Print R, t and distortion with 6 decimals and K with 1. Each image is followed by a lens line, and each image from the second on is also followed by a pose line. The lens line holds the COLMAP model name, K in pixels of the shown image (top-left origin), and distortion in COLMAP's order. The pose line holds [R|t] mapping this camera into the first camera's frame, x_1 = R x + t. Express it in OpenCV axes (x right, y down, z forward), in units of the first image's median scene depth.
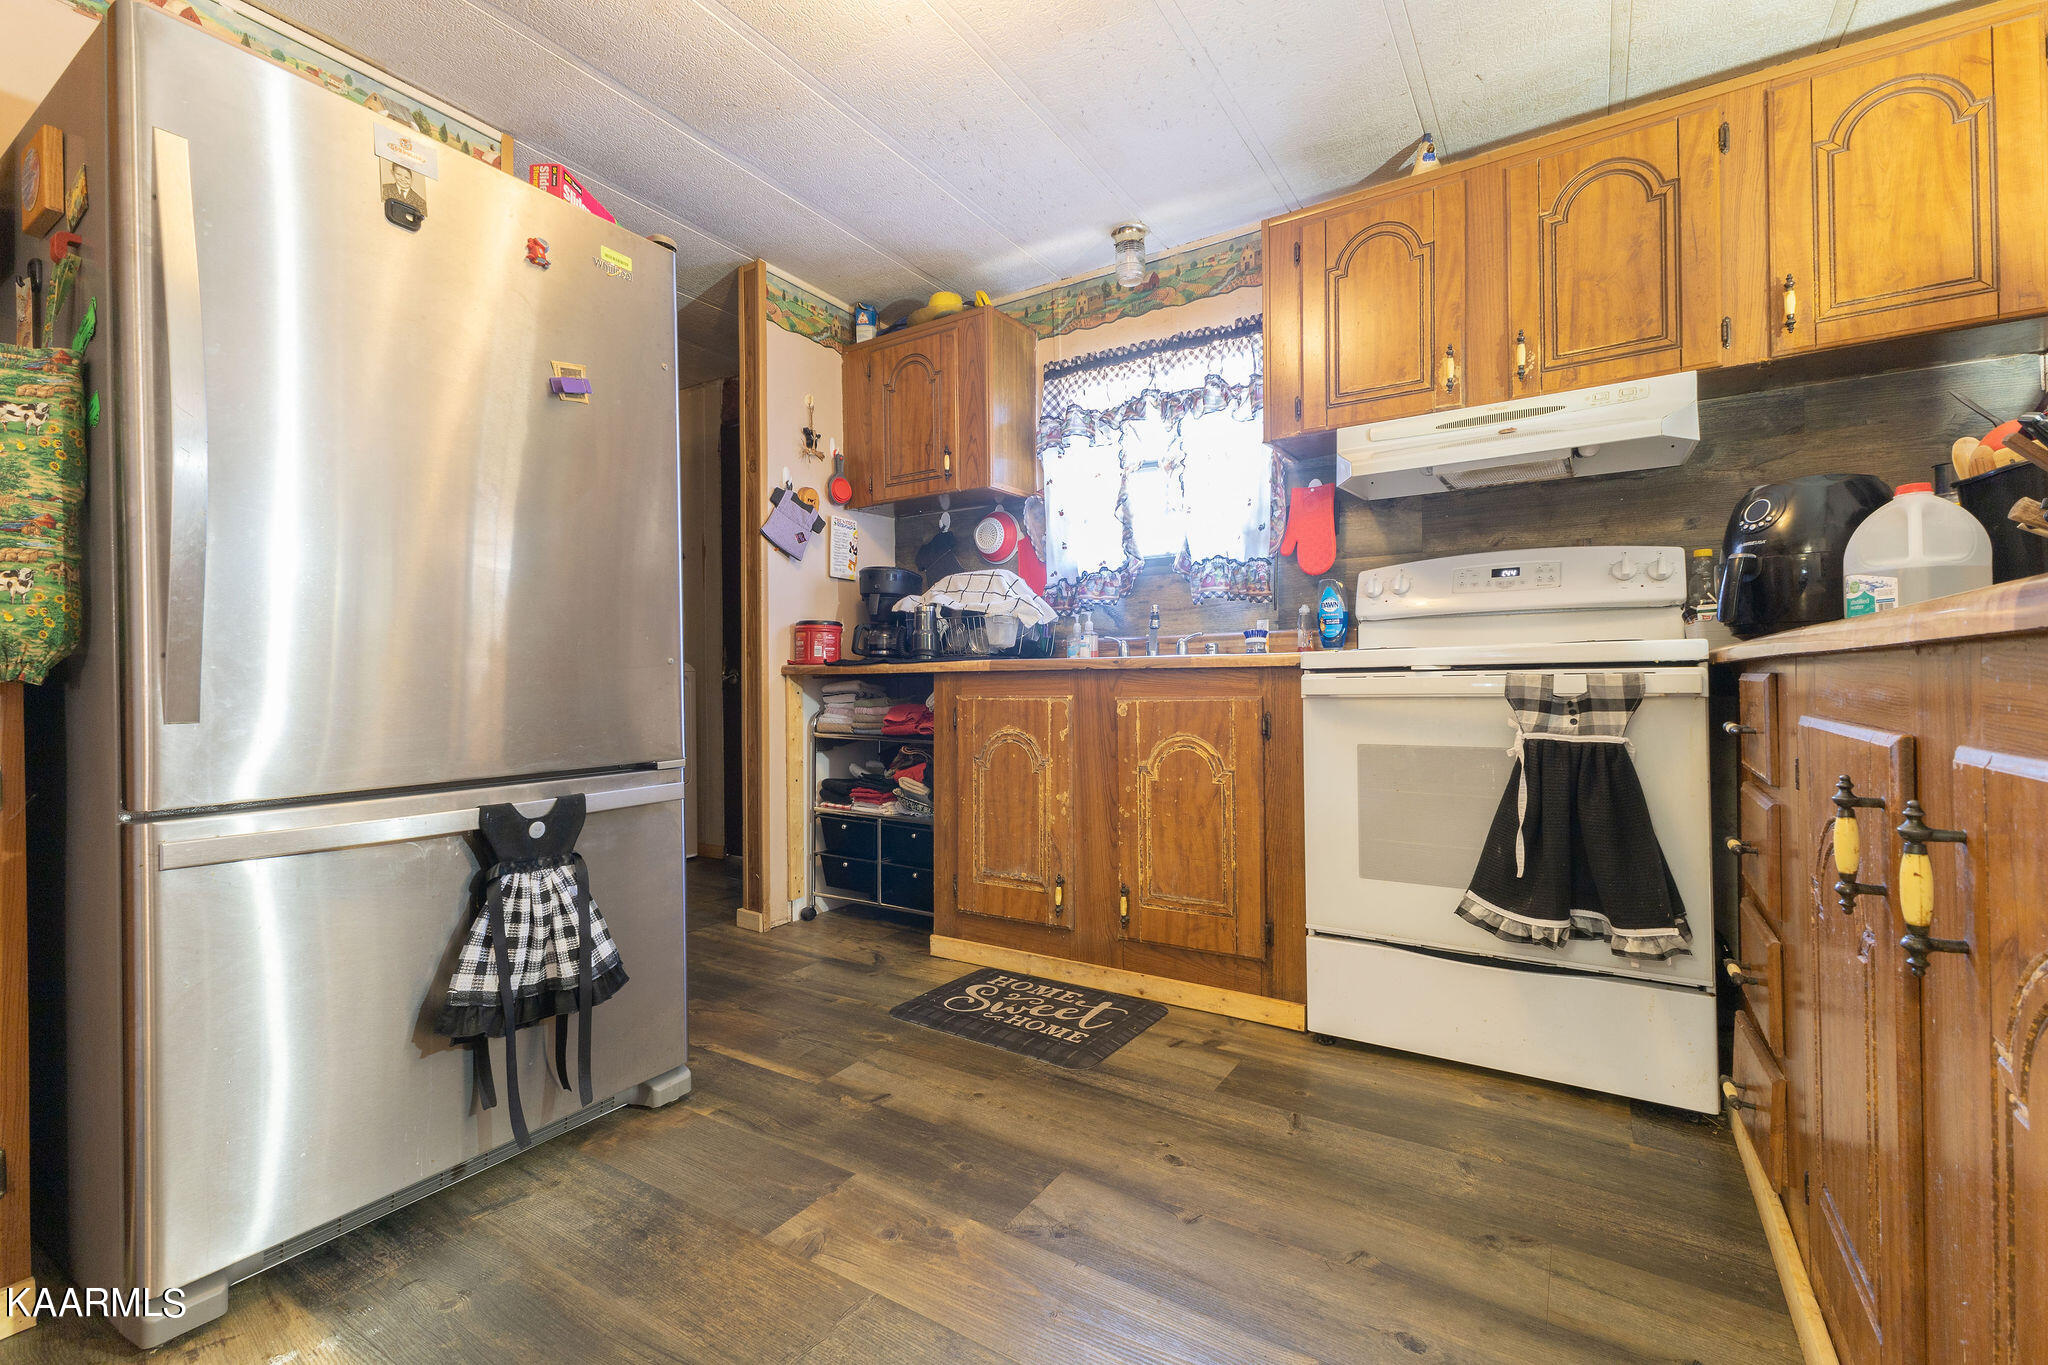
lens RADIAL K [[882.4, 0, 1029.2], [0, 882.4, 679.5], [0, 0, 1]] dist [0.002662, 0.000495]
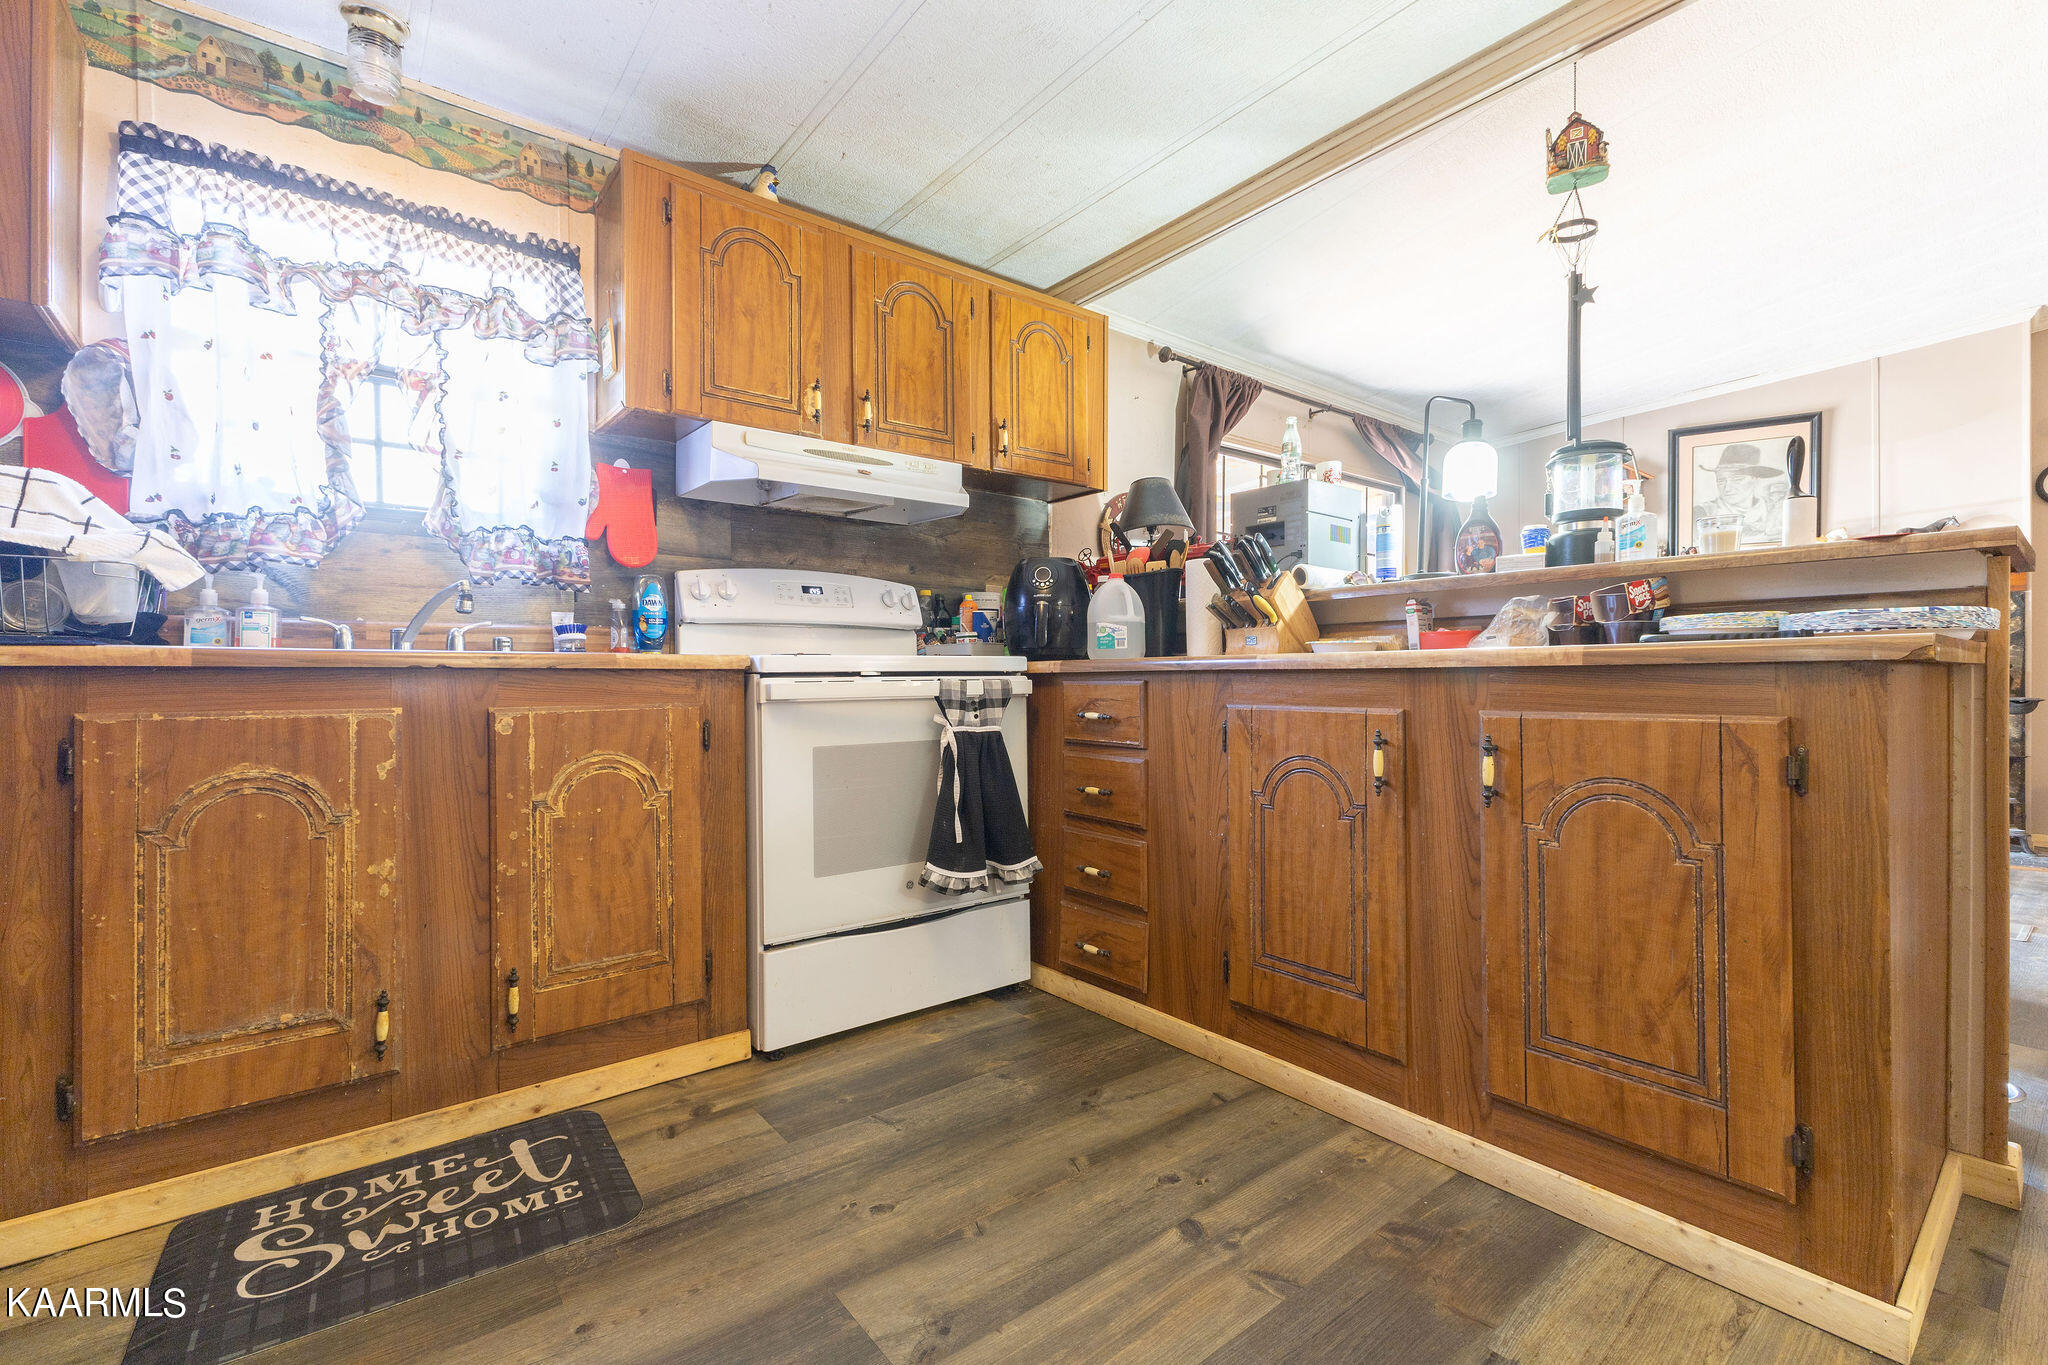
lens RADIAL K [[882.4, 0, 1023.6], [0, 882.4, 676.5], [0, 0, 1]] dist [0.002662, 0.000495]
pose [[0.316875, 0.010622, 0.948408, -0.464422], [-0.000618, 0.999939, -0.010992, 0.002258], [-0.948467, 0.002897, 0.316863, 0.398751]]
